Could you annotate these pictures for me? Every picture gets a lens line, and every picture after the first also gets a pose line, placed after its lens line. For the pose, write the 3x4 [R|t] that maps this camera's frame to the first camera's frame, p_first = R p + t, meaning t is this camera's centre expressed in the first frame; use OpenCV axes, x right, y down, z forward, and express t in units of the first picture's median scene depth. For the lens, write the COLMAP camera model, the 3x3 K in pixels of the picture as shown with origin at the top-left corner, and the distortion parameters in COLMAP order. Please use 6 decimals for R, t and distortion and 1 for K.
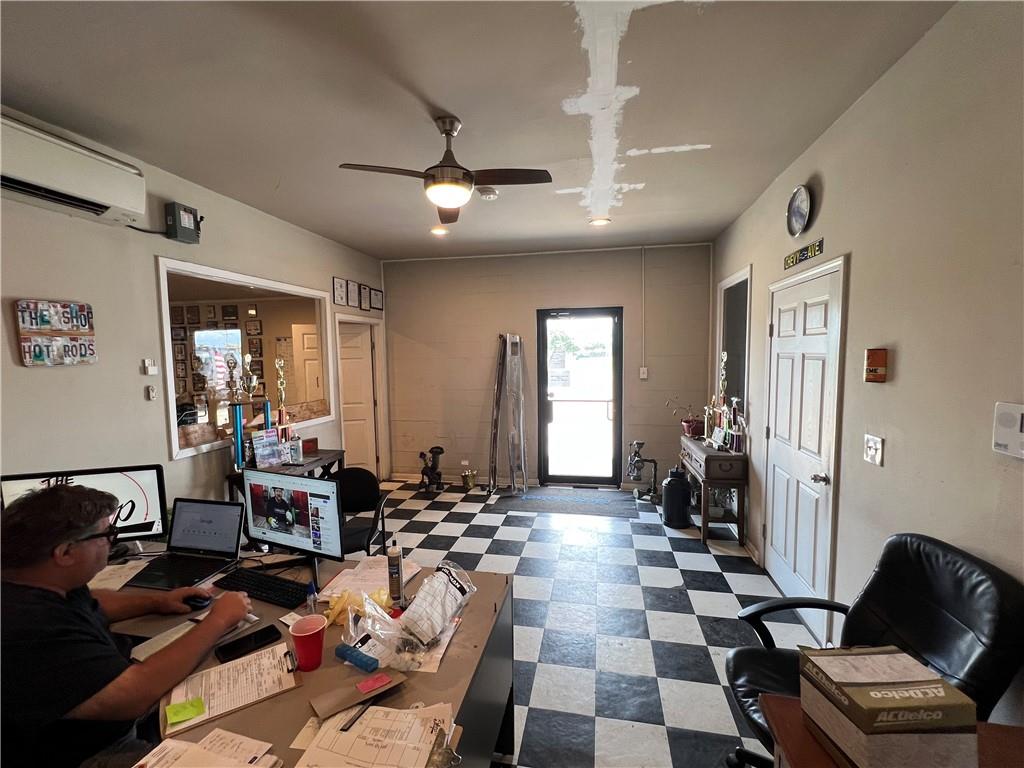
lens RADIAL K [[447.7, 0, 512.2], [0, 447.7, 382.9], [0, 0, 1]] dist [-0.002023, -0.000158]
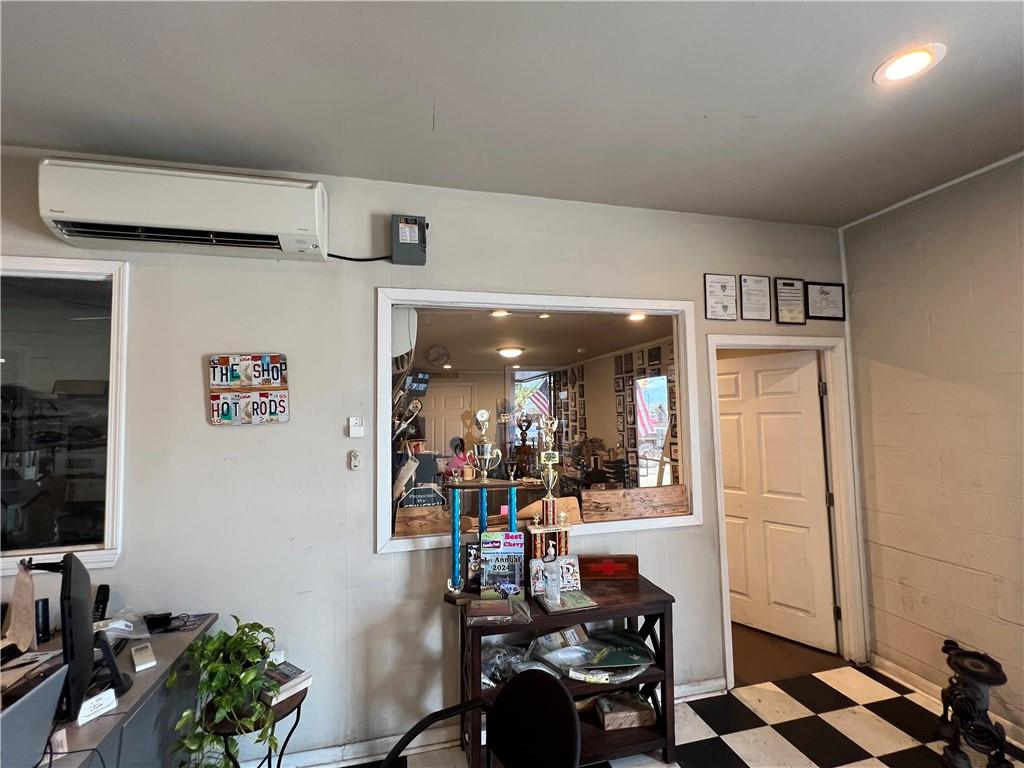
lens RADIAL K [[447.7, 0, 511.9], [0, 447.7, 385.8], [0, 0, 1]] dist [-0.002023, -0.000158]
pose [[0.424135, -0.046772, -0.904390, 0.021342], [-0.047238, 0.996163, -0.073671, -0.058610], [0.904366, 0.073968, 0.420299, 0.847960]]
